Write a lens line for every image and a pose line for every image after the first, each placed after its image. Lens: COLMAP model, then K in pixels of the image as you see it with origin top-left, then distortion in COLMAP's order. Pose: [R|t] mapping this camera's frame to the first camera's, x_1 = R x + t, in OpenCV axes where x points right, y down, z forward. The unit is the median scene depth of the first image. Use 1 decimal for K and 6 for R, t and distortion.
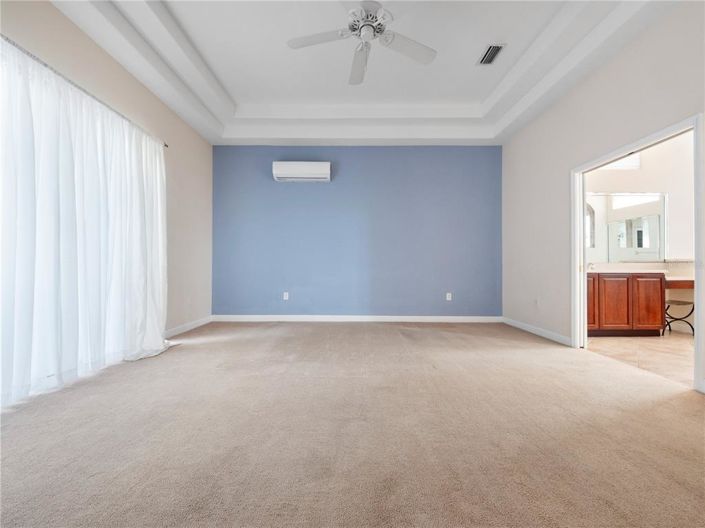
lens RADIAL K [[300.8, 0, 353.5], [0, 300.8, 265.4], [0, 0, 1]] dist [0.001544, -0.002001]
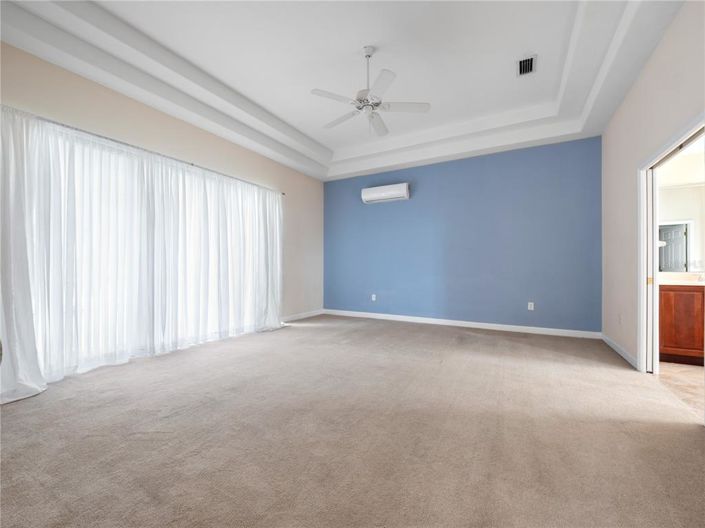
lens RADIAL K [[300.8, 0, 349.7], [0, 300.8, 267.2], [0, 0, 1]] dist [0.001544, -0.002001]
pose [[0.872639, -0.002967, -0.488356, 0.359903], [0.002475, 0.999996, -0.001652, -0.023326], [0.488359, 0.000233, 0.872643, -0.138745]]
